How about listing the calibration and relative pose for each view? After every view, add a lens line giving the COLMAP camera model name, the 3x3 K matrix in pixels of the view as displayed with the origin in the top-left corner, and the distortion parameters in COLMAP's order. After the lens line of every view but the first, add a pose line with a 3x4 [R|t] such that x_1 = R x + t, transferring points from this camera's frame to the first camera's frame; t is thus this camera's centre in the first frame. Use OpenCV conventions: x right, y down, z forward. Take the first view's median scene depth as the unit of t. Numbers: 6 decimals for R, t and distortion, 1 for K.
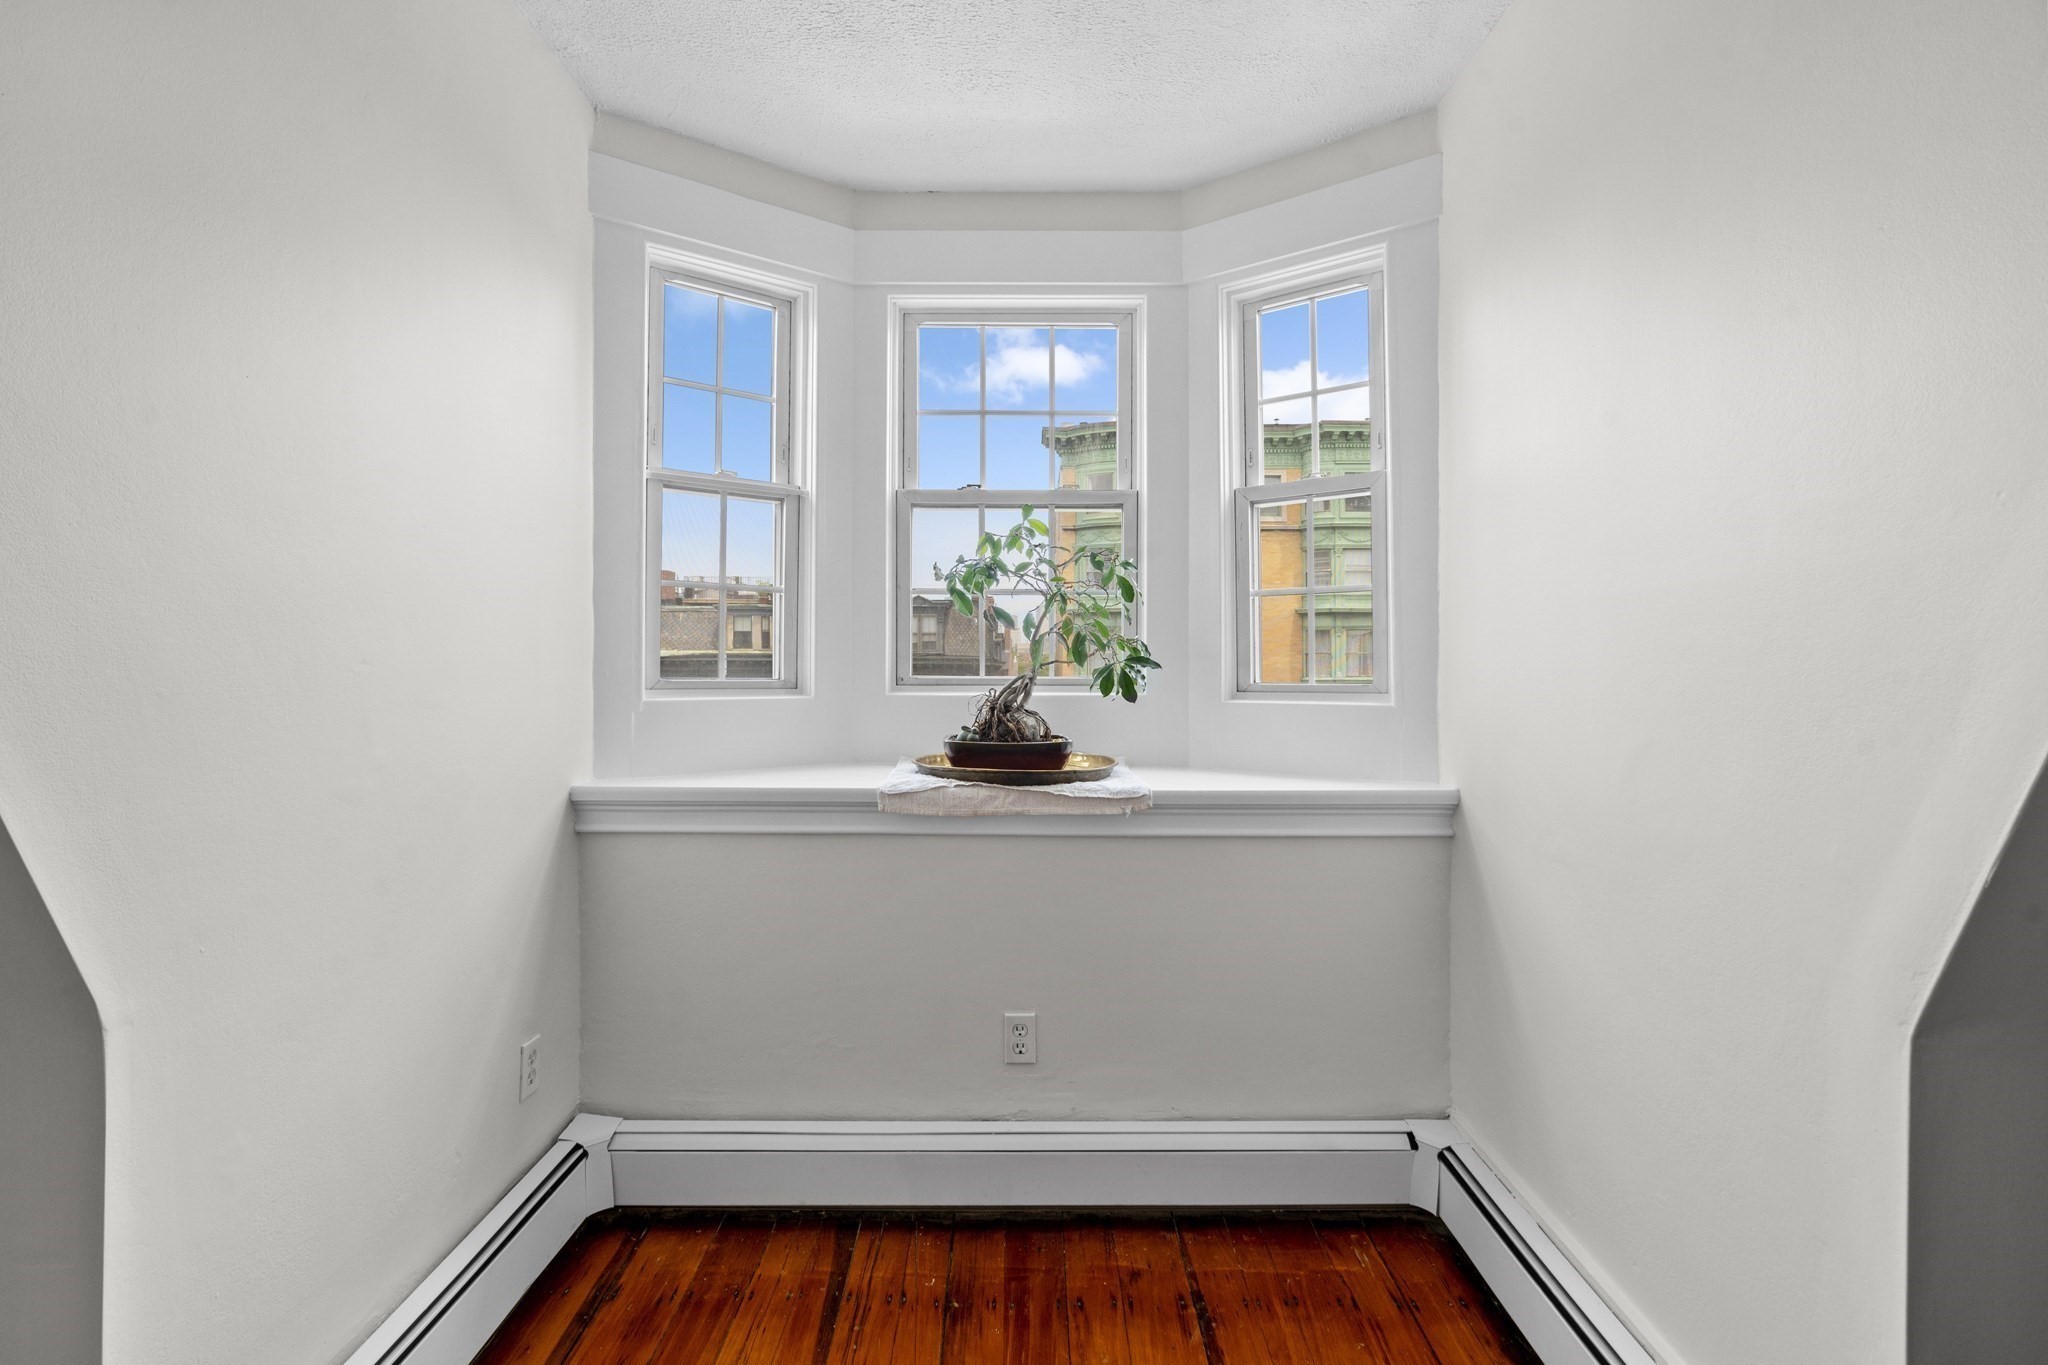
lens RADIAL K [[950.1, 0, 1023.6], [0, 950.1, 670.5], [0, 0, 1]] dist [-0.020618, 0.009386]
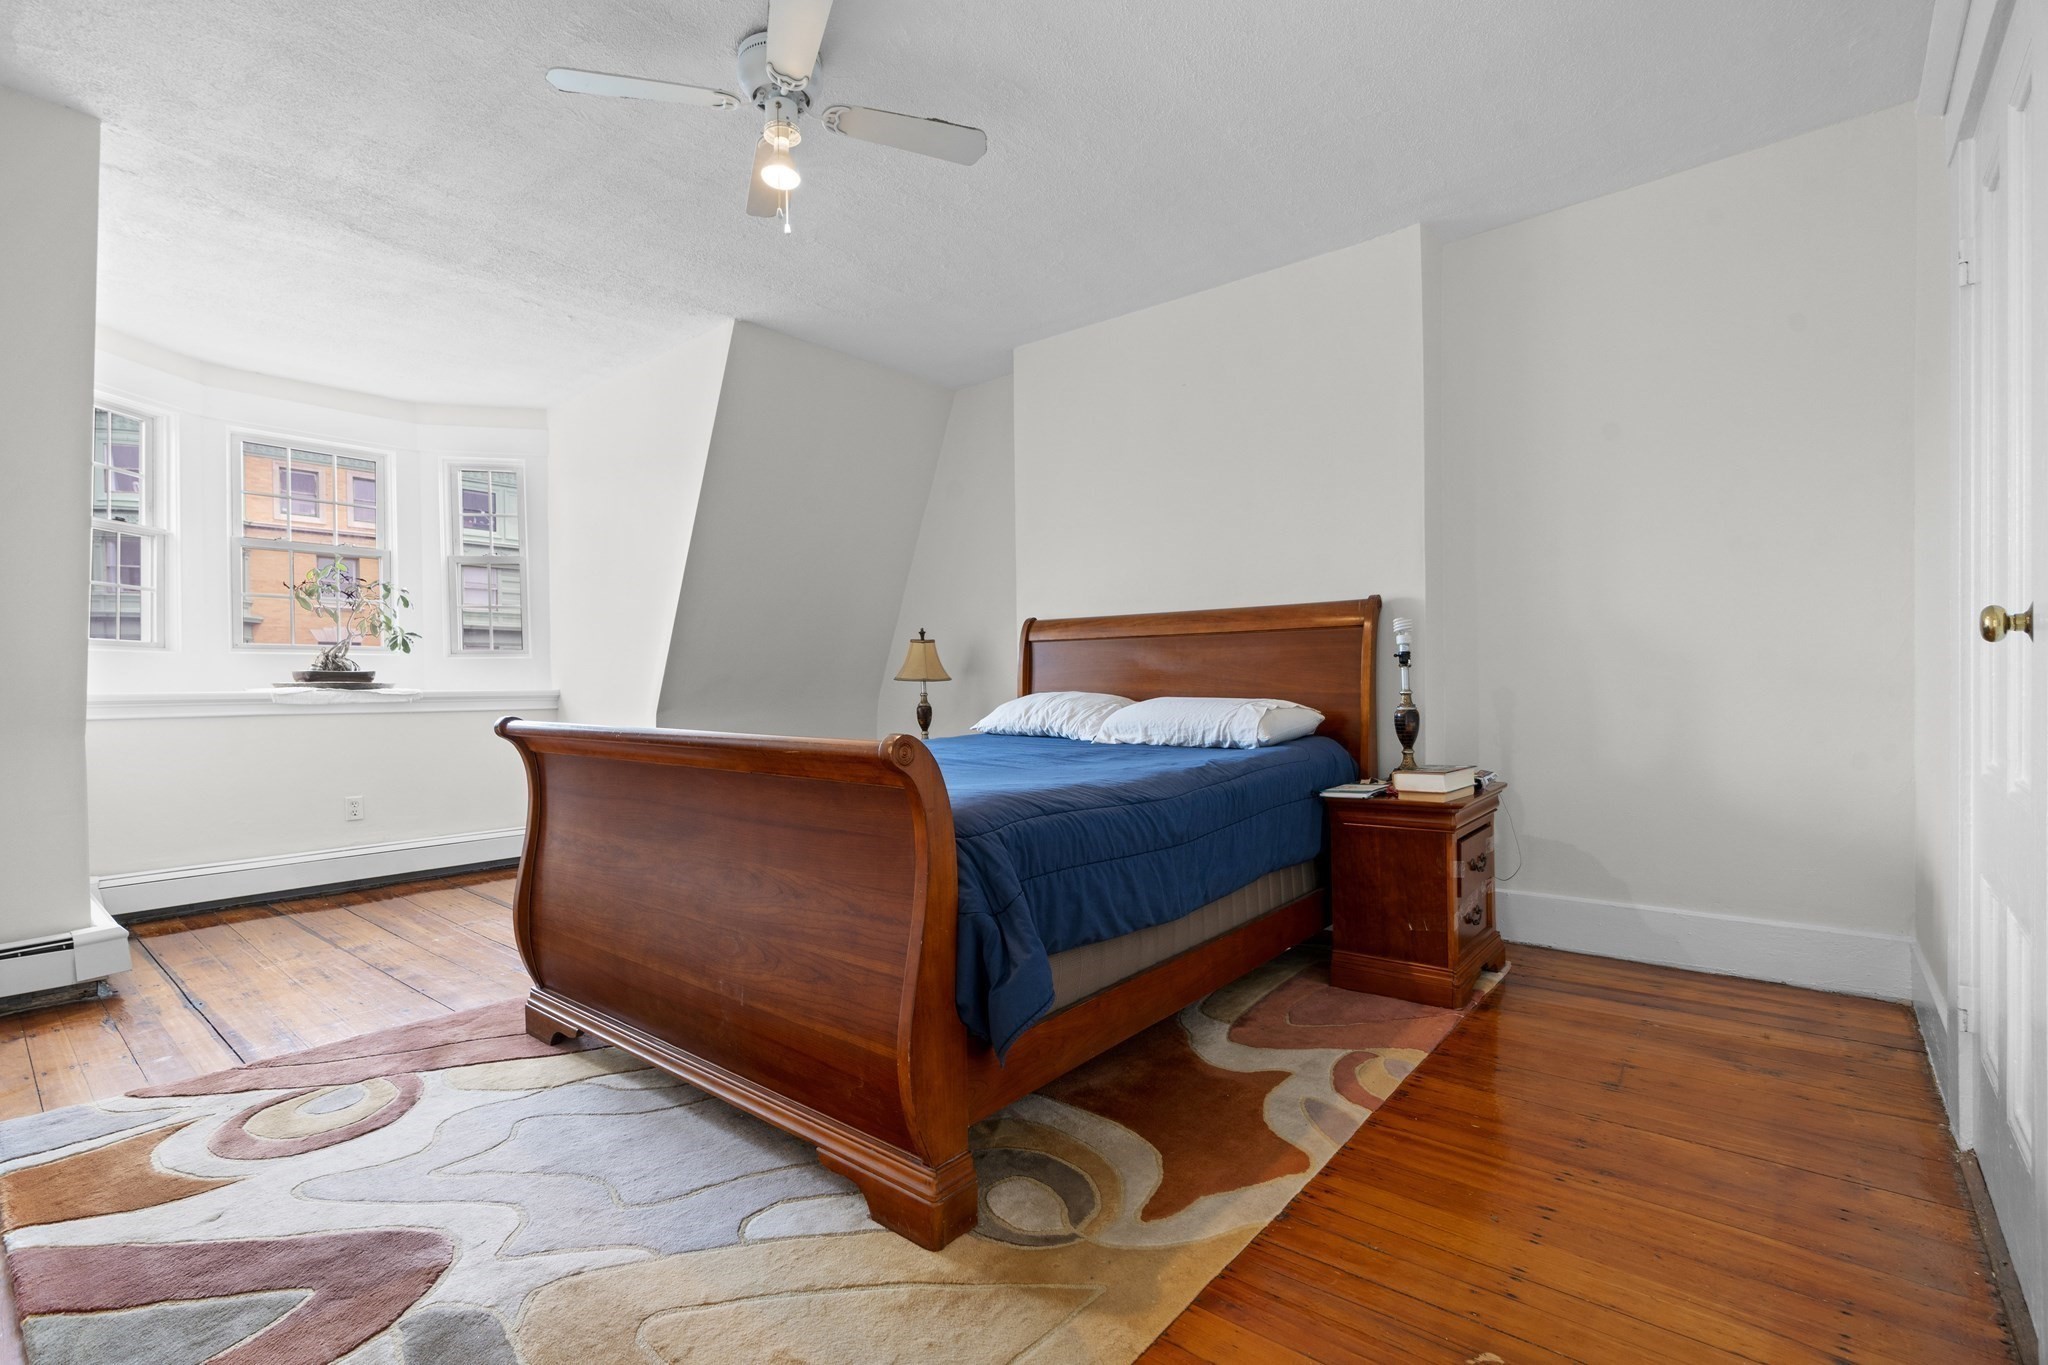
lens RADIAL K [[950.1, 0, 1041.9], [0, 950.1, 683.9], [0, 0, 1]] dist [-0.020618, 0.009386]
pose [[0.624029, -0.010098, 0.781336, -0.672435], [0.016435, 0.999865, -0.000203, 0.128680], [-0.781229, 0.012968, 0.624110, -1.502486]]
